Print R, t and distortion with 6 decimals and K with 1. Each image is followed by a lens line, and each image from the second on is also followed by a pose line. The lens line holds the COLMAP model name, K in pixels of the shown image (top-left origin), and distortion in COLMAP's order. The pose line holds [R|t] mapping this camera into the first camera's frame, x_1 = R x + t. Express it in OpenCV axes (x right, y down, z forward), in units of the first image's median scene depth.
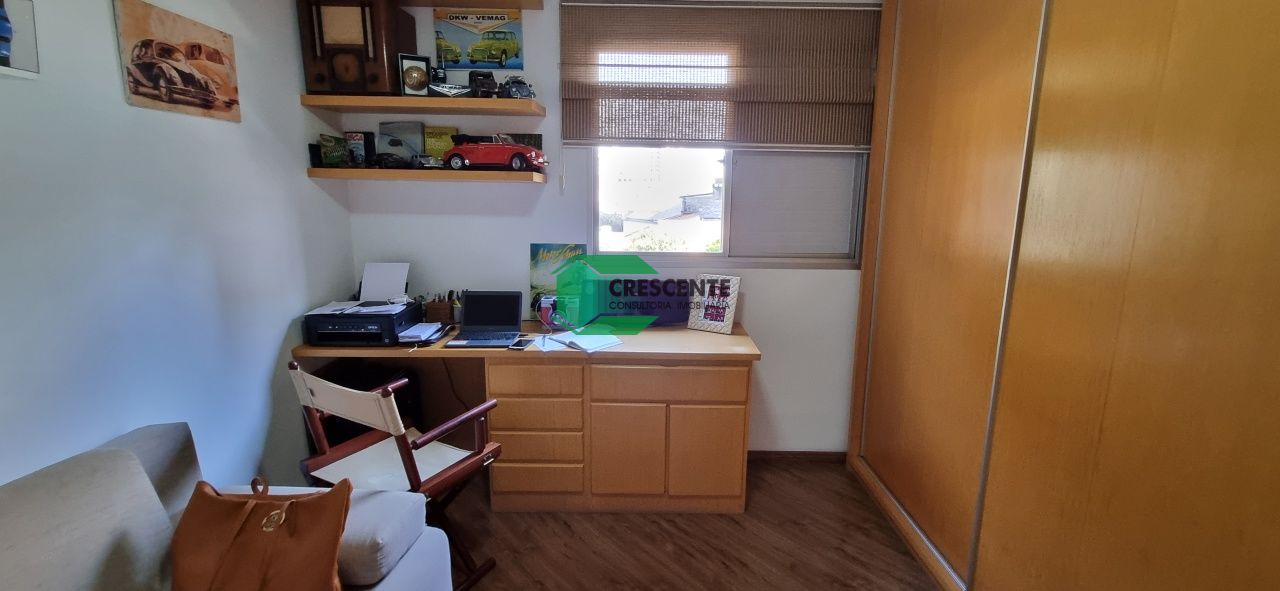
lens RADIAL K [[504.4, 0, 647.7], [0, 504.4, 285.5], [0, 0, 1]] dist [0.002296, -0.001404]
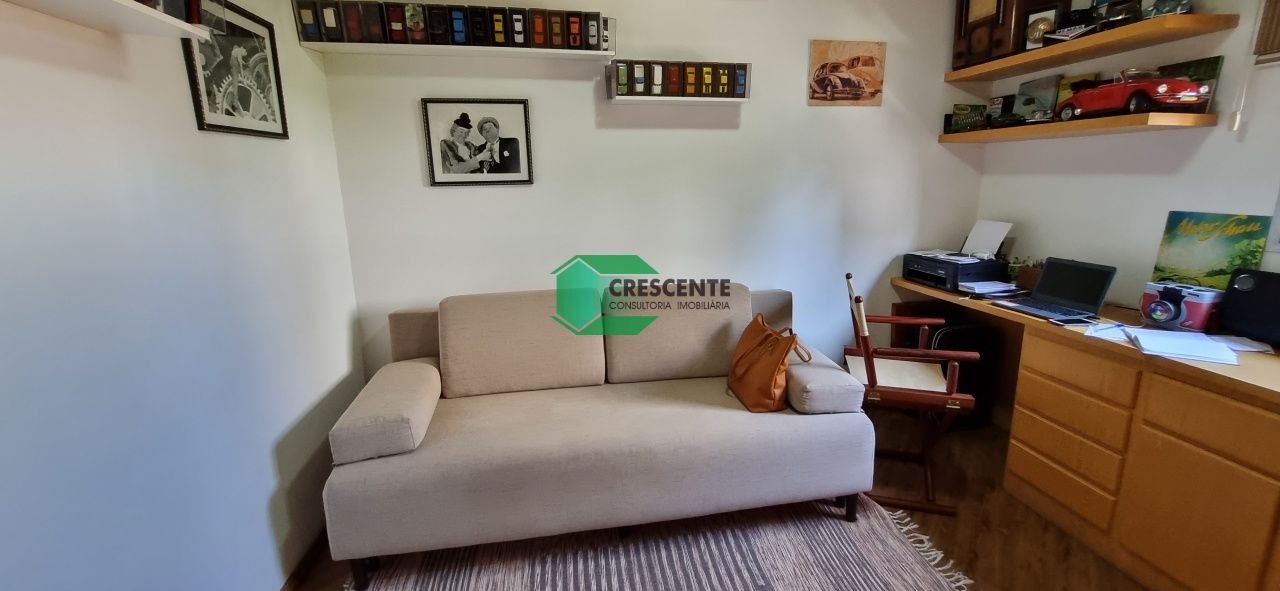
lens RADIAL K [[504.4, 0, 653.7], [0, 504.4, 289.9], [0, 0, 1]] dist [0.002296, -0.001404]
pose [[0.179828, 0.200010, -0.963150, 0.448083], [-0.159771, 0.972049, 0.172027, 0.029405], [0.970636, 0.122948, 0.206757, 0.133277]]
